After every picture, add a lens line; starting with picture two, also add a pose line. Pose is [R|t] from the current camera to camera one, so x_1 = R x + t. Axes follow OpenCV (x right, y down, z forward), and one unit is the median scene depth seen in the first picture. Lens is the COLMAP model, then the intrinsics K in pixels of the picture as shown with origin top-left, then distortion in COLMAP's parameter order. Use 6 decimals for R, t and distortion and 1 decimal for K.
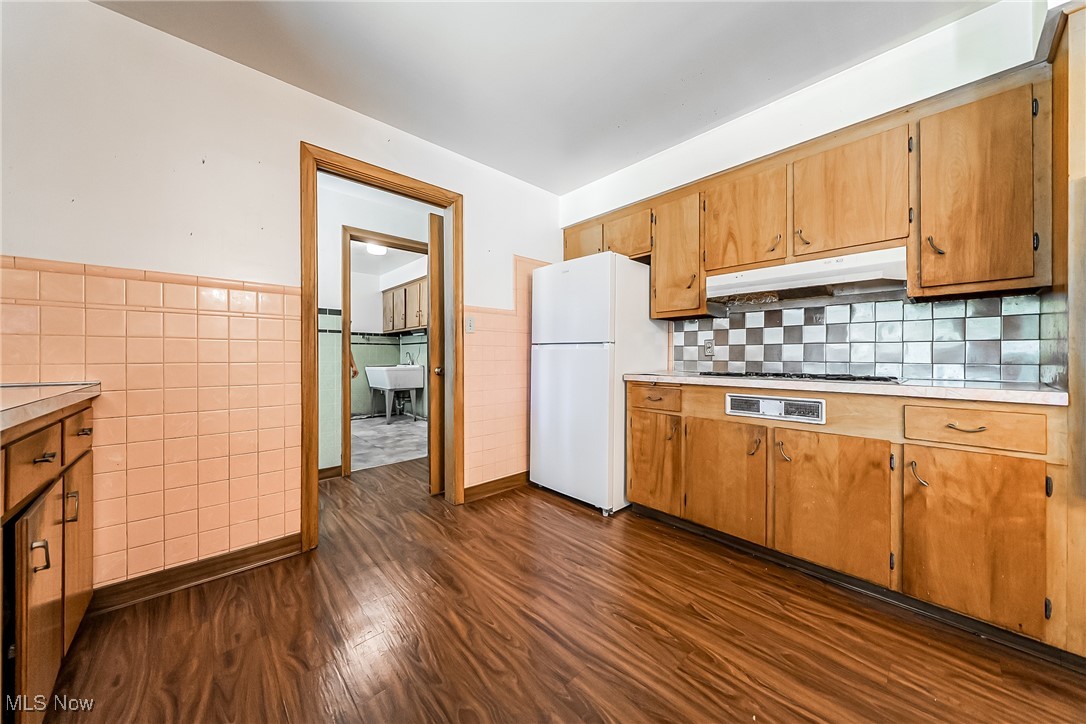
lens RADIAL K [[376.7, 0, 544.6], [0, 376.7, 356.7], [0, 0, 1]] dist [-0.001381, -0.000096]
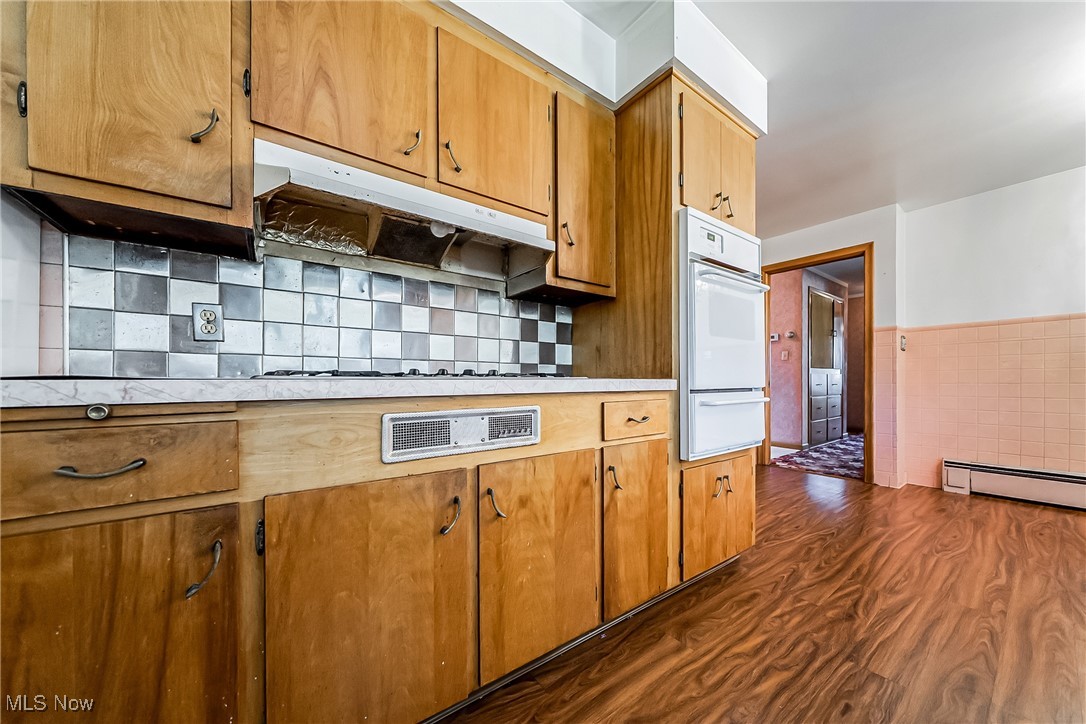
lens RADIAL K [[376.7, 0, 549.7], [0, 376.7, 384.2], [0, 0, 1]] dist [-0.001381, -0.000096]
pose [[0.103332, -0.006426, 0.994626, 0.080665], [0.005427, 0.999968, 0.005896, 0.067966], [-0.994632, 0.004788, 0.103364, 0.859918]]
